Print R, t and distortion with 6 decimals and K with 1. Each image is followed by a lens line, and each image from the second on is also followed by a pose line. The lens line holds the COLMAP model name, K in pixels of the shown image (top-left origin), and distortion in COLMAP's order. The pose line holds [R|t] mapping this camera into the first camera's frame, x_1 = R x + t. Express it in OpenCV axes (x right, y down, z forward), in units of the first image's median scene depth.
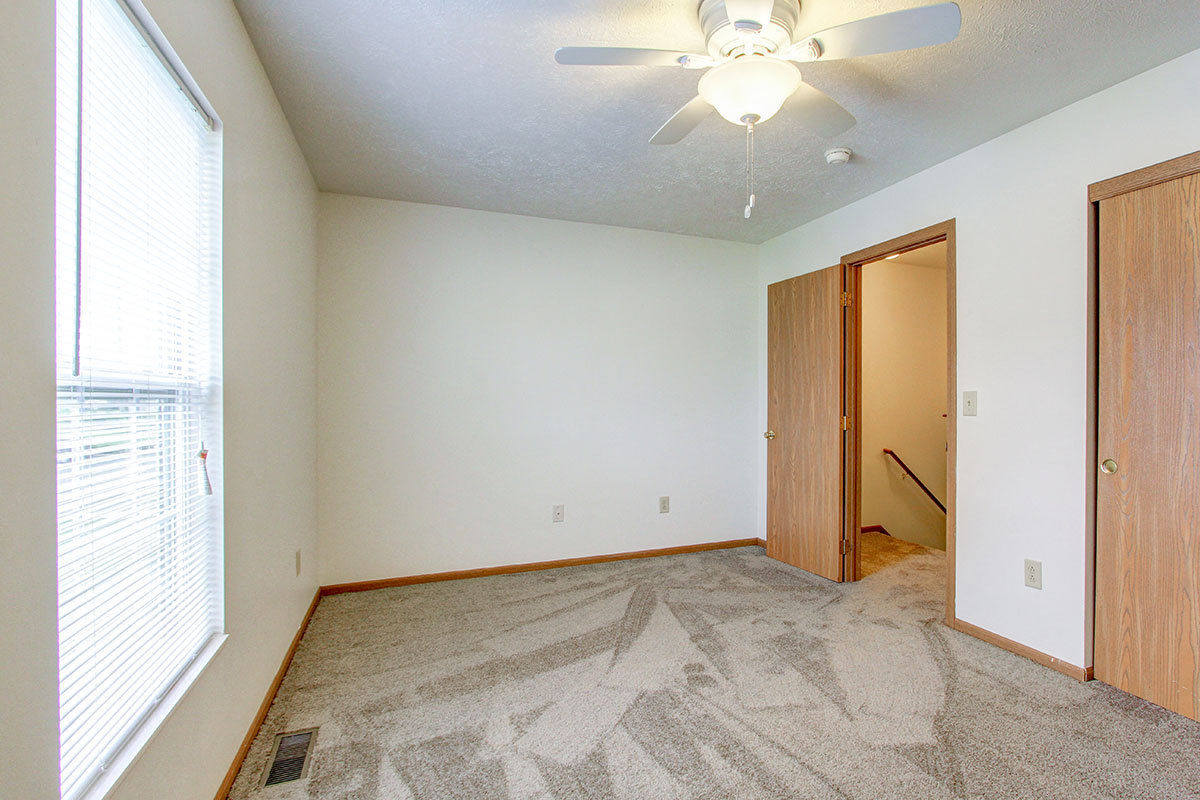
lens RADIAL K [[580.6, 0, 598.6], [0, 580.6, 406.7], [0, 0, 1]] dist [0.000601, 0.001004]
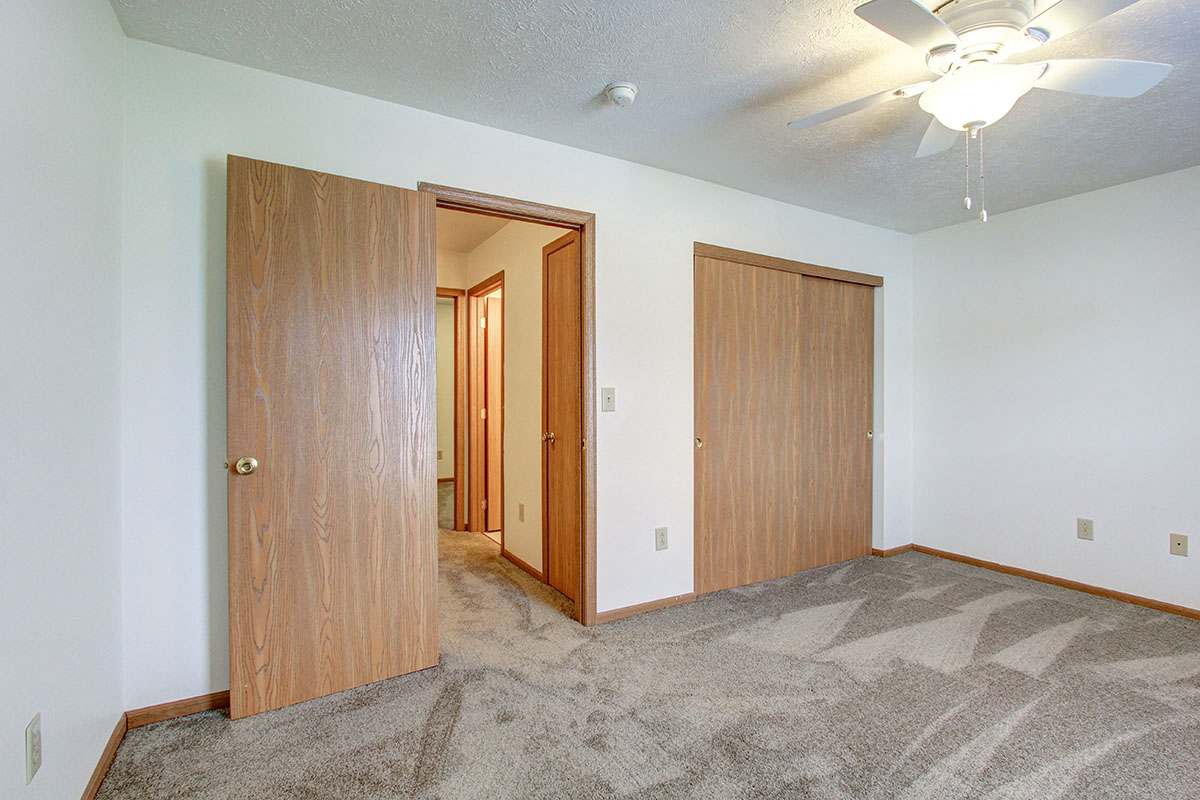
lens RADIAL K [[568.8, 0, 600.0], [0, 568.8, 400.0], [0, 0, 1]] dist [-0.001184, -0.000161]
pose [[-0.210878, -0.007137, 0.977486, -0.354946], [0.007415, 0.999933, 0.008901, -0.014259], [-0.977484, 0.009125, -0.210811, 1.234132]]
